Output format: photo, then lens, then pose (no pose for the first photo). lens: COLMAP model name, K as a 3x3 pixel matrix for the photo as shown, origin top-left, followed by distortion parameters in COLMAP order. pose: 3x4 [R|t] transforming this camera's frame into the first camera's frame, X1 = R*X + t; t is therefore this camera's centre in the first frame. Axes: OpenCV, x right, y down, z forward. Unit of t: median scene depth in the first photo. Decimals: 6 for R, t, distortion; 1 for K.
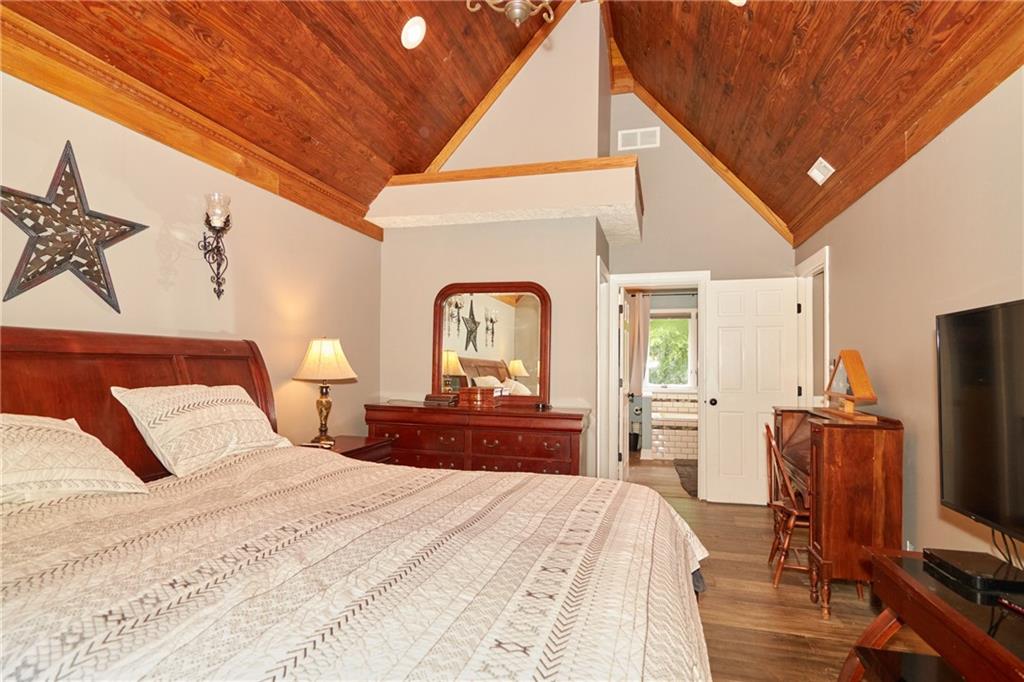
lens RADIAL K [[518.2, 0, 512.0], [0, 518.2, 341.0], [0, 0, 1]] dist [0.001507, 0.000025]
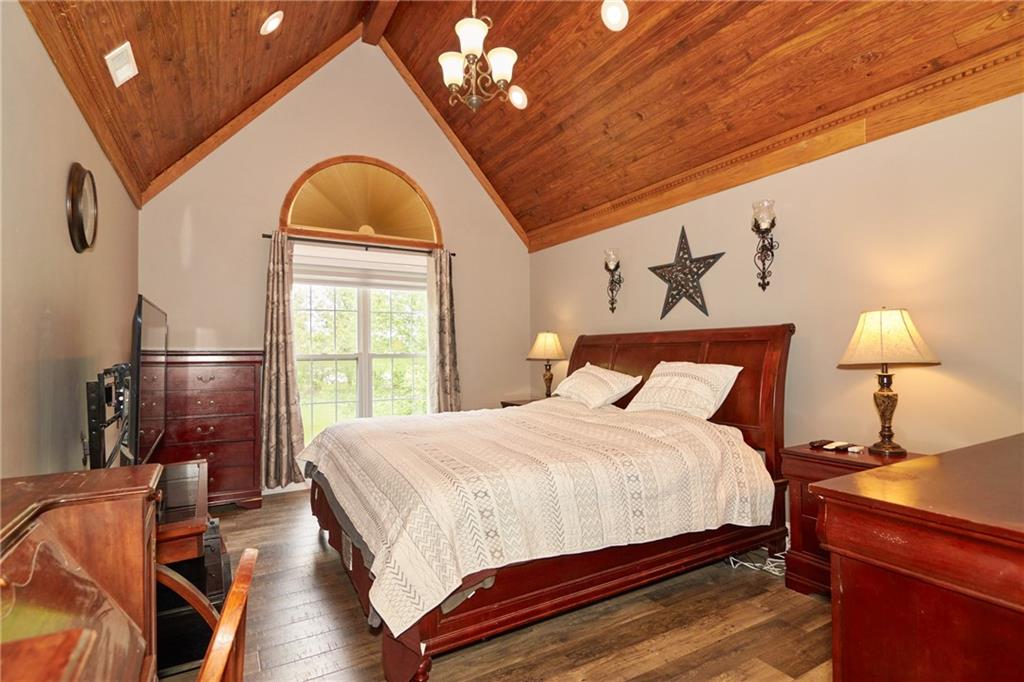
lens RADIAL K [[508.1, 0, 512.0], [0, 508.1, 341.0], [0, 0, 1]] dist [0.000533, 0.000270]
pose [[-0.697667, -0.014738, -0.716271, 0.747093], [0.036771, 0.997734, -0.056345, 0.086495], [0.715478, -0.065648, -0.695544, 1.600977]]
